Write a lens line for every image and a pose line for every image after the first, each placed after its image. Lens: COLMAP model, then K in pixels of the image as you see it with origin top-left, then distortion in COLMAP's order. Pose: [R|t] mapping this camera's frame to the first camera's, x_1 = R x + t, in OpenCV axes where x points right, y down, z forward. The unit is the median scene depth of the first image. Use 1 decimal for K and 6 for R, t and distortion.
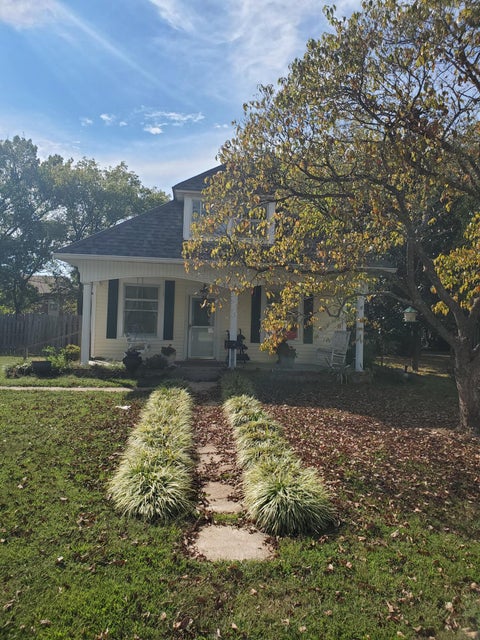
lens RADIAL K [[492.8, 0, 241.2], [0, 492.8, 310.5], [0, 0, 1]] dist [0.073968, 0.002827]
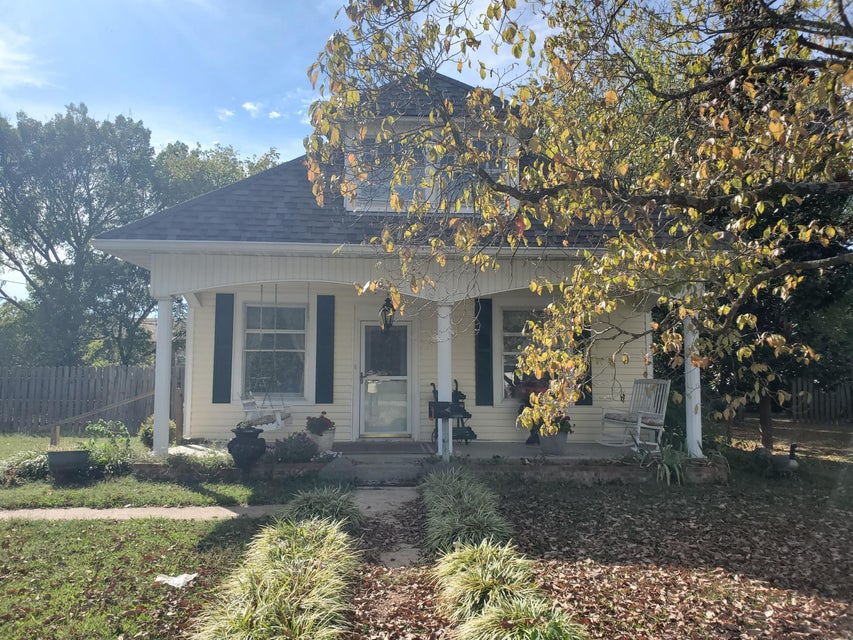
lens RADIAL K [[656.8, 0, 418.0], [0, 656.8, 333.7], [0, 0, 1]] dist [0.073968, 0.002827]
pose [[0.998864, -0.025278, -0.040384, -0.014839], [0.023416, 0.998671, -0.045918, 0.020388], [0.041491, 0.044920, 0.998129, 0.305364]]
